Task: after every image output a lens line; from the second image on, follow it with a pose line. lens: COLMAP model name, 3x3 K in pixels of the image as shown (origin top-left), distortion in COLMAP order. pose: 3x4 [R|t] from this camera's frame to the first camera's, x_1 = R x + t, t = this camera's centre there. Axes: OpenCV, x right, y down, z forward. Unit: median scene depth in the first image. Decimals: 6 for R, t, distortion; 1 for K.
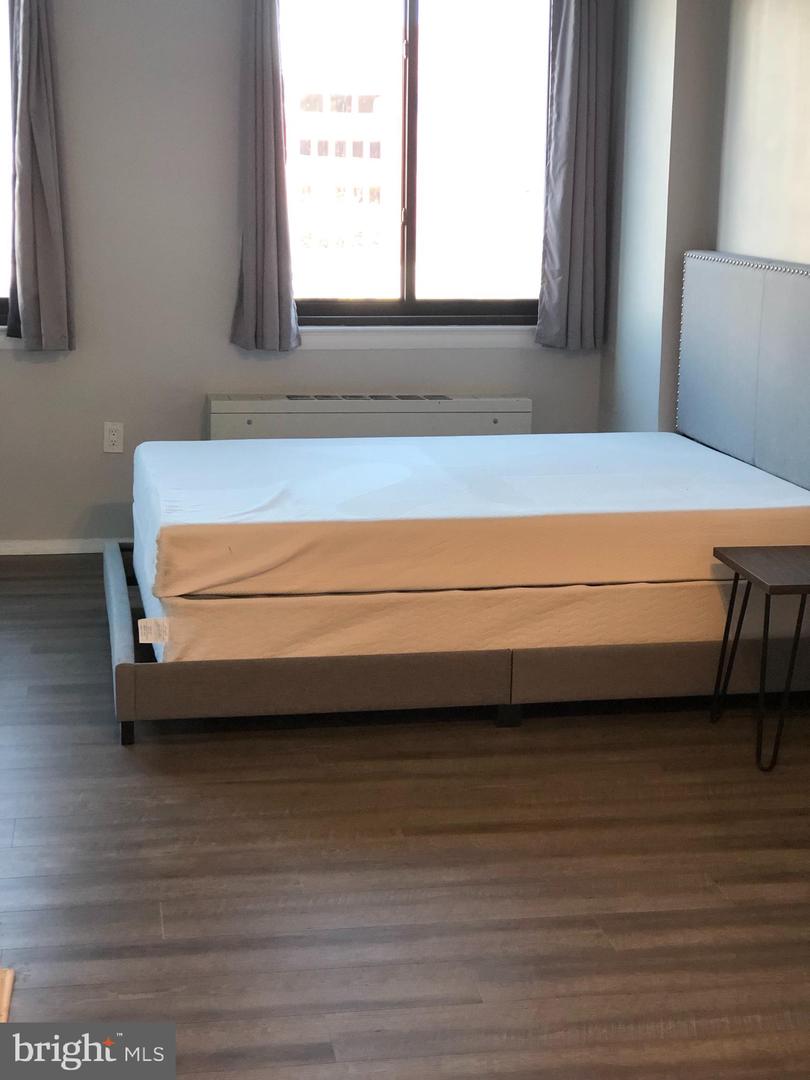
lens RADIAL K [[1814.3, 0, 405.0], [0, 1814.3, 540.0], [0, 0, 1]] dist [-0.026442, 0.974866]
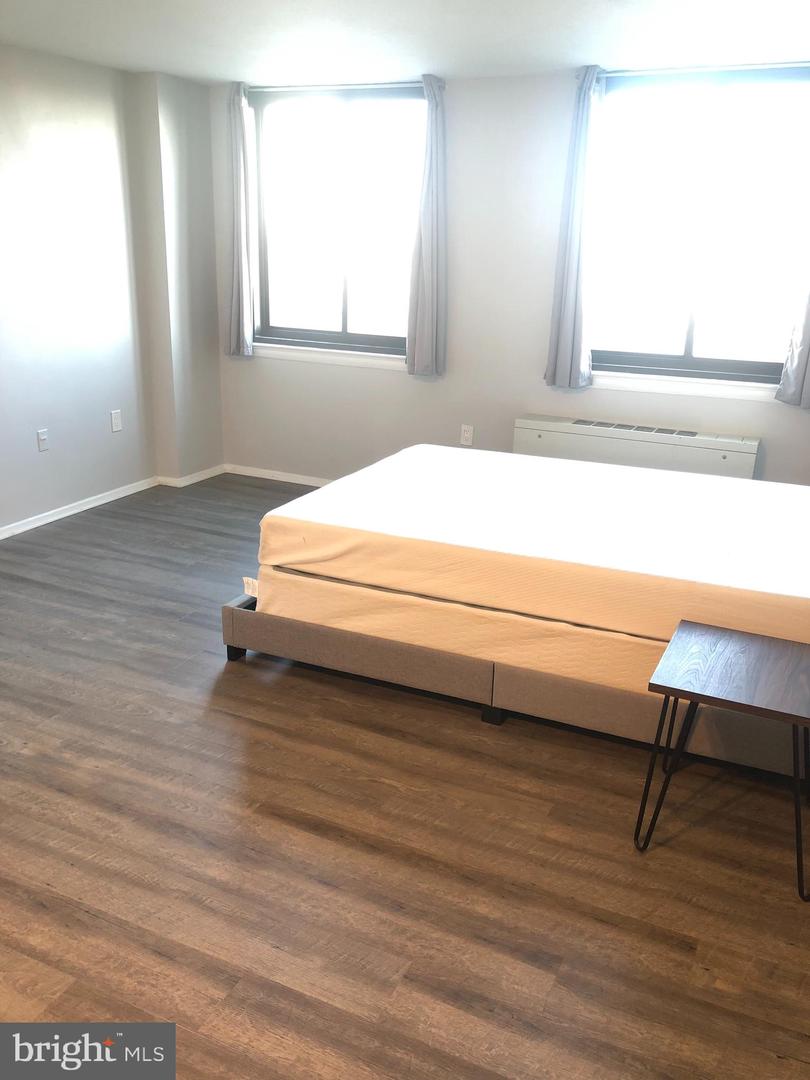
lens RADIAL K [[901.5, 0, 405.0], [0, 901.5, 540.0], [0, 0, 1]] dist [0.120192, -0.192555]
pose [[0.819269, 0.184799, -0.542815, 0.328536], [-0.132603, 0.982043, 0.134195, -0.094164], [0.557867, -0.037963, 0.829062, 0.489043]]
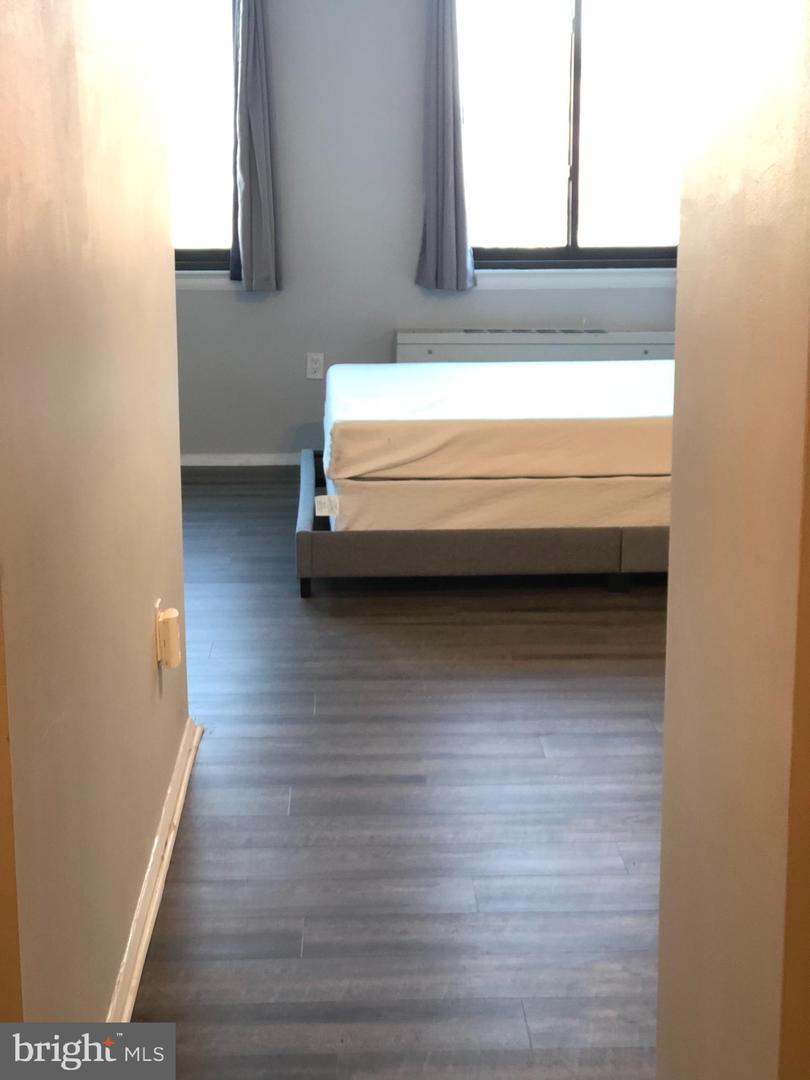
lens RADIAL K [[1844.9, 0, 405.0], [0, 1844.9, 540.0], [0, 0, 1]] dist [-0.191120, 2.779212]
pose [[0.990535, 0.013826, -0.136561, 0.086371], [-0.011953, 0.999823, 0.014522, 0.054422], [0.136738, -0.012753, 0.990525, -0.240336]]
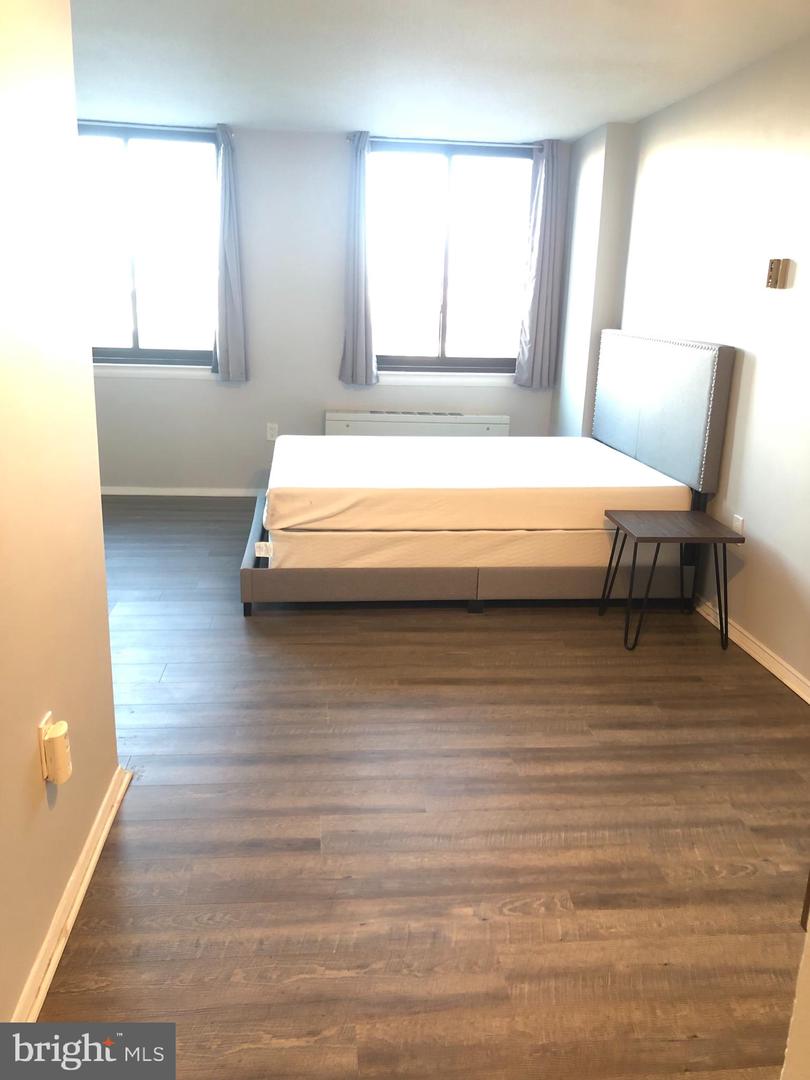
lens RADIAL K [[901.5, 0, 405.0], [0, 901.5, 540.0], [0, 0, 1]] dist [0.120192, -0.192555]
pose [[0.996962, 0.034383, -0.069885, 0.049932], [-0.030016, 0.997587, 0.062602, -0.015129], [0.071868, -0.060314, 0.995589, 0.175830]]
